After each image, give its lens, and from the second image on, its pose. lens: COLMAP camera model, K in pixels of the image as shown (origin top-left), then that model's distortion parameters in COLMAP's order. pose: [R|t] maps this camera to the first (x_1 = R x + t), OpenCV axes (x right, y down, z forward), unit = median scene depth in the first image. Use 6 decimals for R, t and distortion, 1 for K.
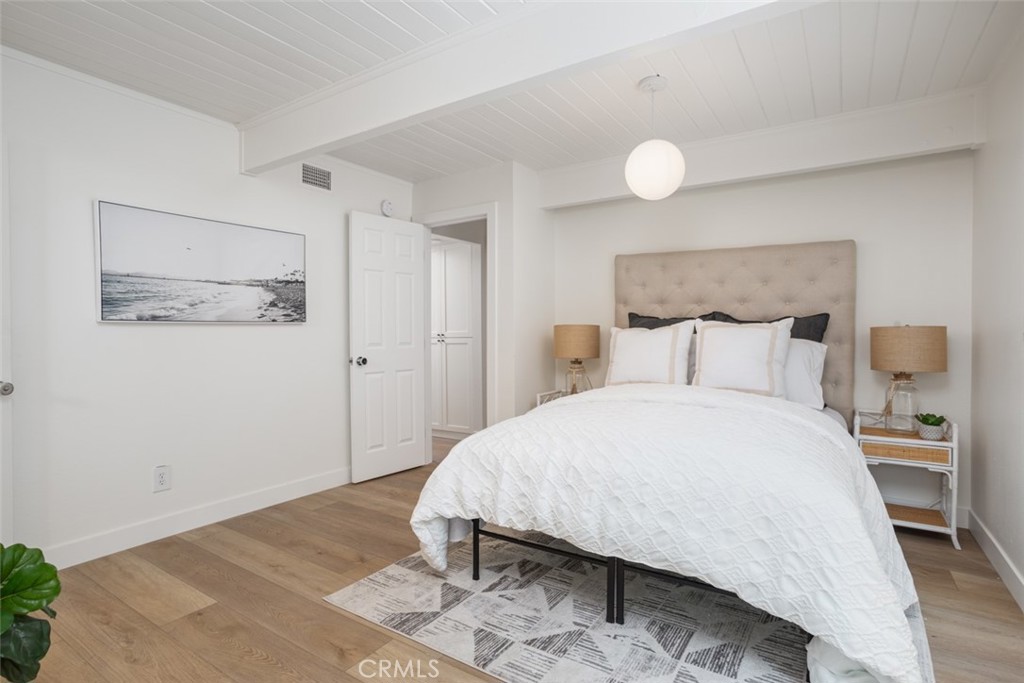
lens RADIAL K [[512.3, 0, 510.4], [0, 512.3, 343.9], [0, 0, 1]] dist [-0.021922, 0.000480]
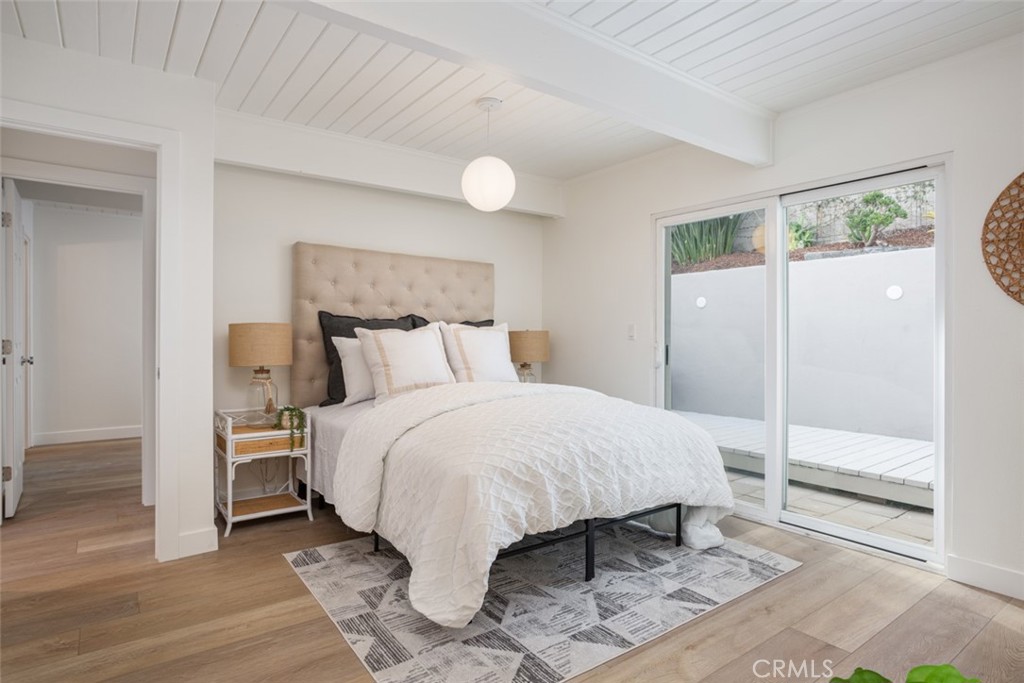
lens RADIAL K [[561.8, 0, 512.3], [0, 561.8, 337.1], [0, 0, 1]] dist [-0.004477, -0.000322]
pose [[0.351113, -0.000764, 0.936333, -1.005051], [0.014357, 0.999886, -0.004568, -0.012763], [-0.936223, 0.015047, 0.351085, 0.647666]]
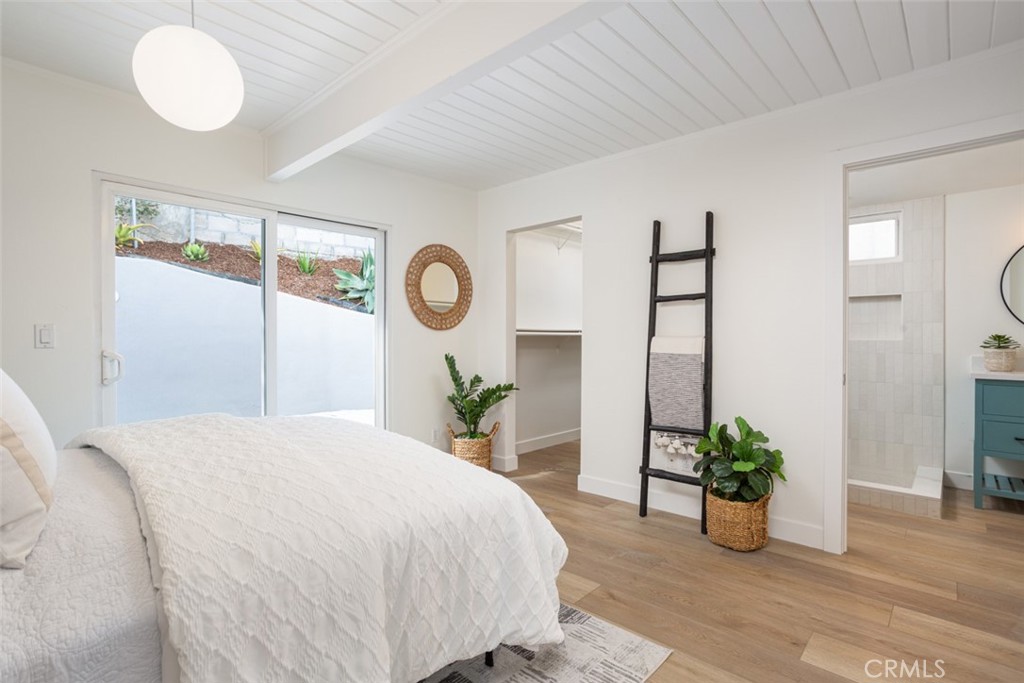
lens RADIAL K [[492.0, 0, 510.7], [0, 492.0, 339.6], [0, 0, 1]] dist [0.002925, 0.000486]
pose [[-0.985556, 0.002955, 0.169322, -0.247521], [0.007978, 0.999548, 0.028994, -0.048688], [-0.169160, 0.029926, -0.985134, 1.868621]]
